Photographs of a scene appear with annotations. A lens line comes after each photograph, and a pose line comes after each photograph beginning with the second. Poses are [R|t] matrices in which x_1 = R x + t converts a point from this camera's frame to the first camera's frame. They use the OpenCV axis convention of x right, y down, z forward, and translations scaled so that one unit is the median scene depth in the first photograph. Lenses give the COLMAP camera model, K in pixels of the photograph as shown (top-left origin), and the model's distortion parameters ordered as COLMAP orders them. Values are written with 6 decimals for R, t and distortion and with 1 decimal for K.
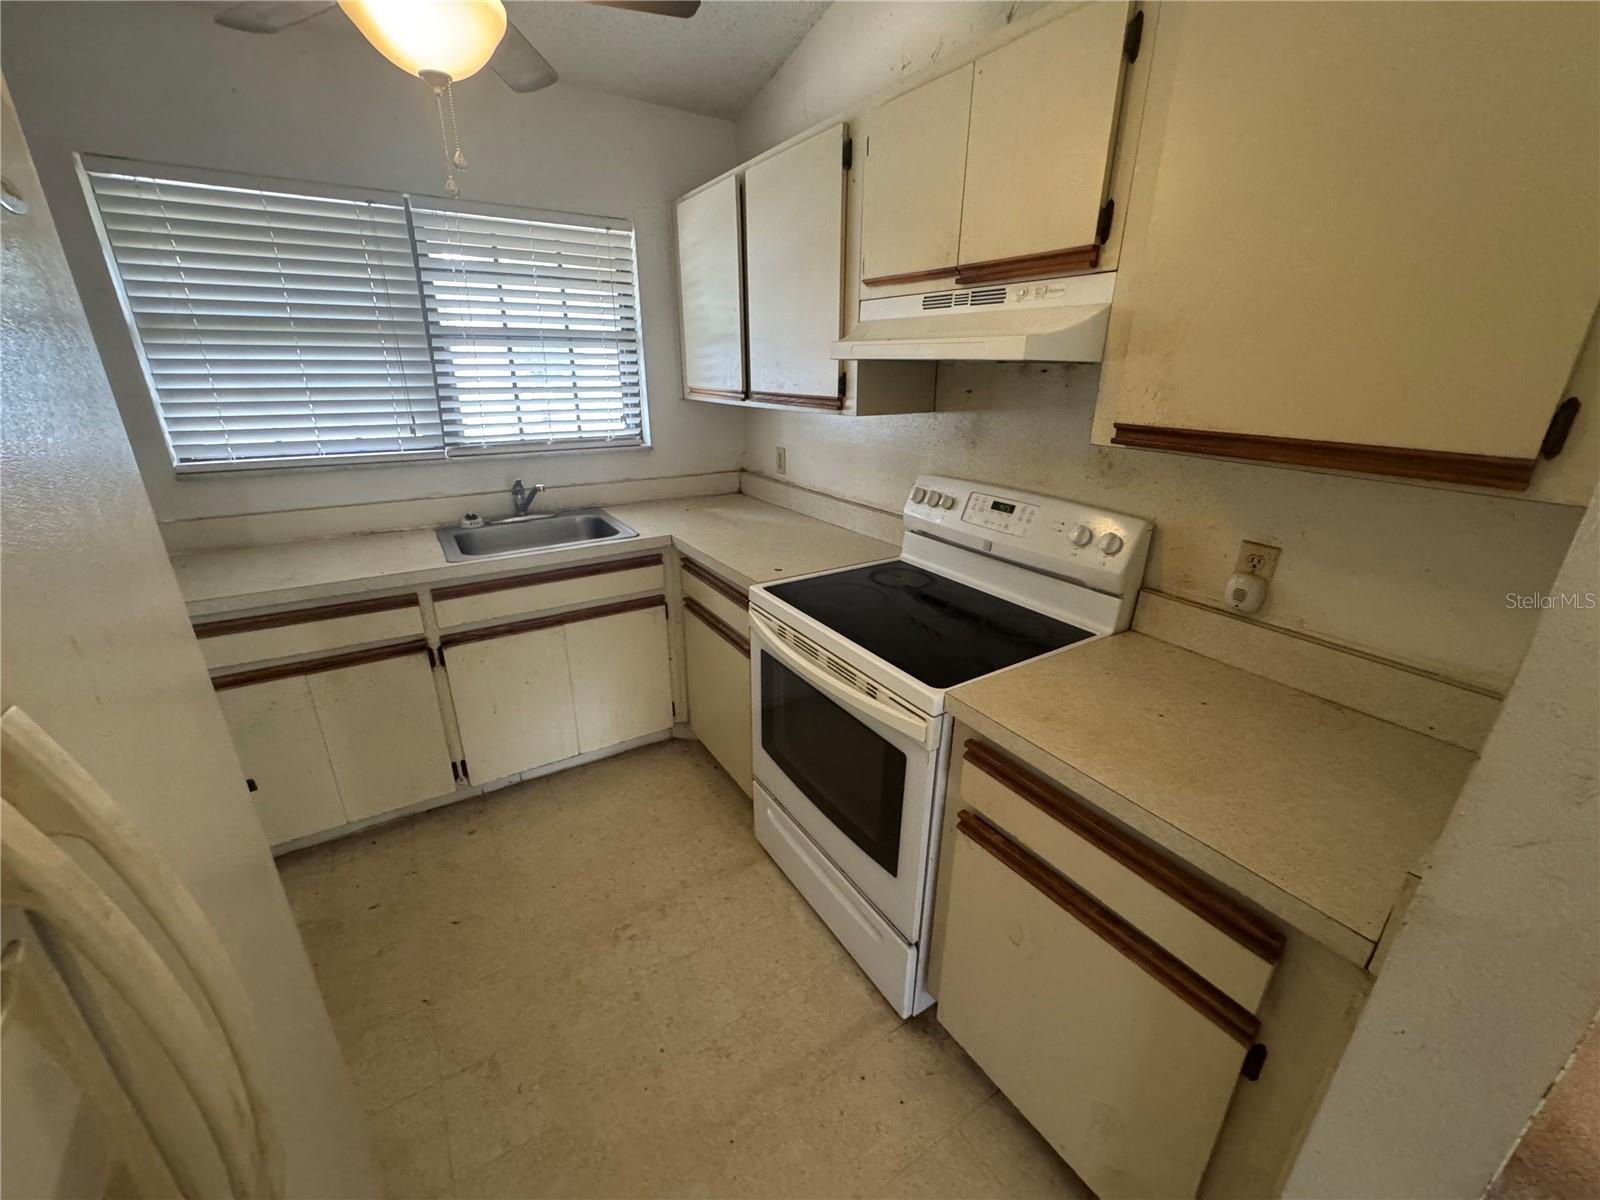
lens RADIAL K [[644.2, 0, 800.0], [0, 644.2, 600.0], [0, 0, 1]] dist [-0.000461, 0.000138]
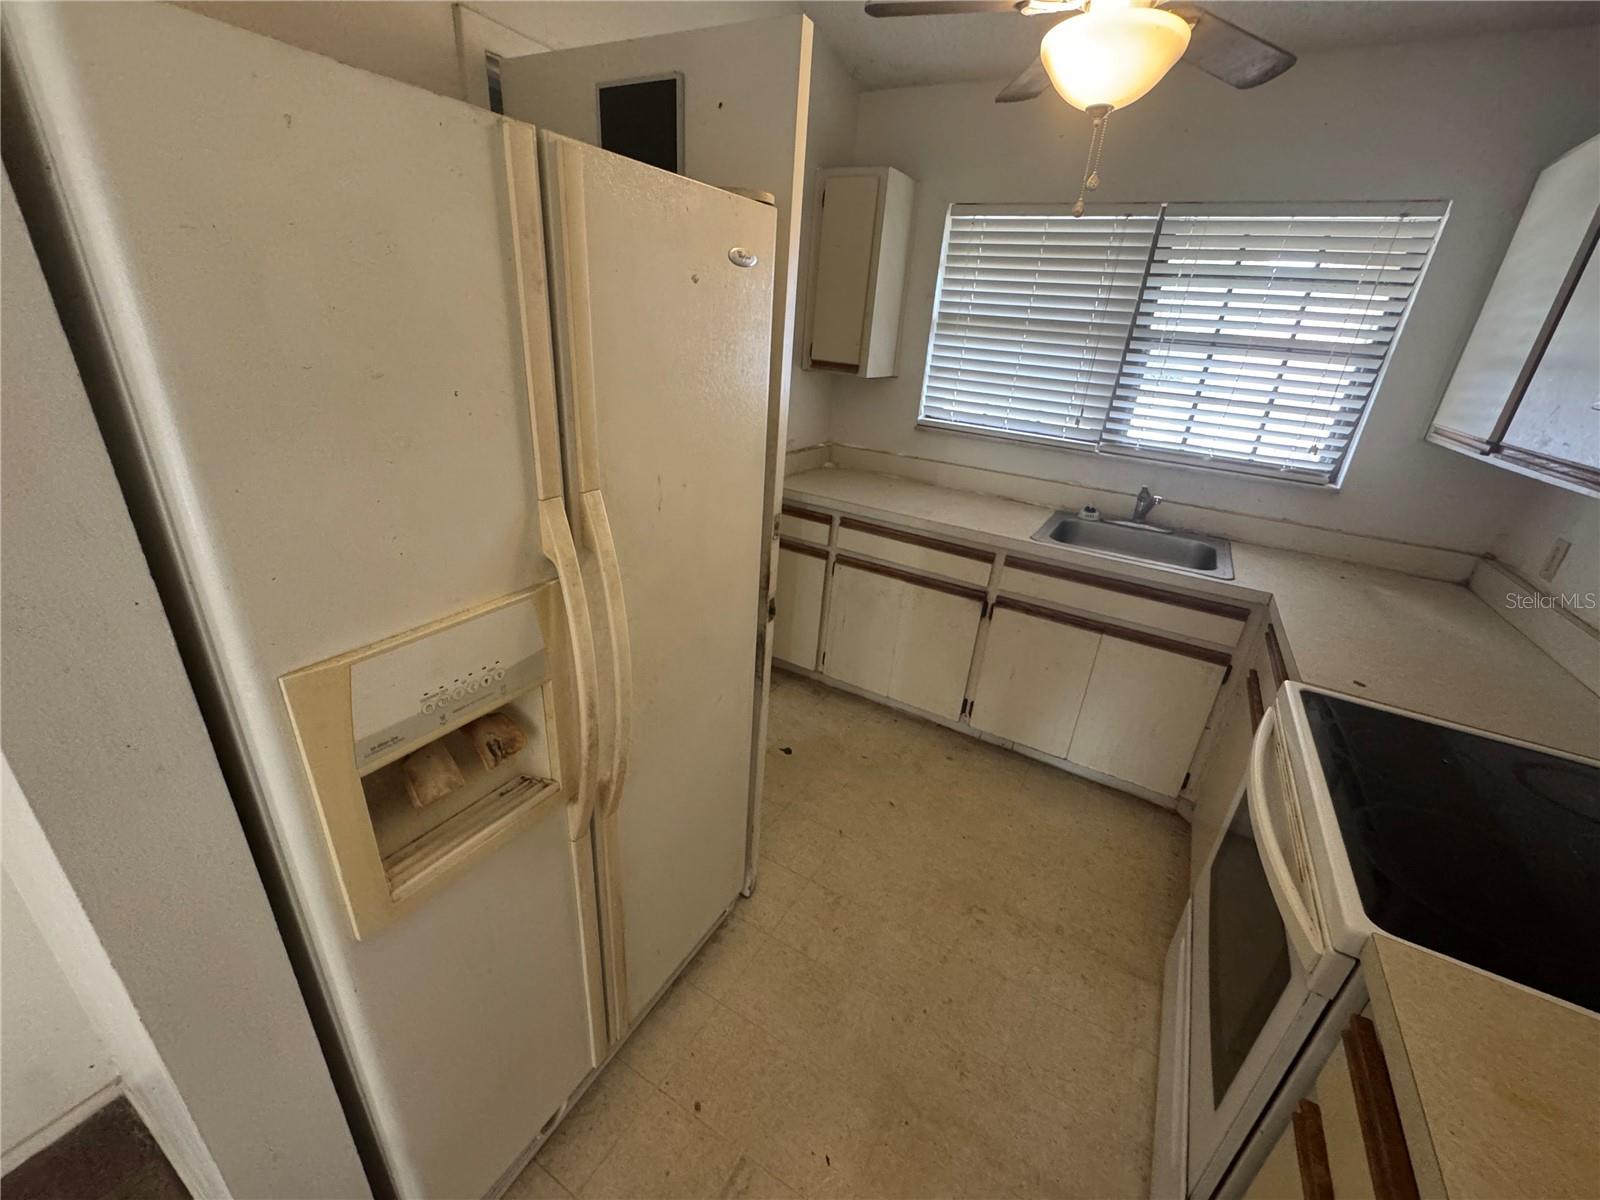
lens RADIAL K [[644.2, 0, 800.0], [0, 644.2, 600.0], [0, 0, 1]] dist [-0.000461, 0.000138]
pose [[0.460669, 0.377334, -0.803370, 0.186159], [-0.376032, 0.902859, 0.208438, -0.038843], [0.803980, 0.206072, 0.557808, 0.063401]]
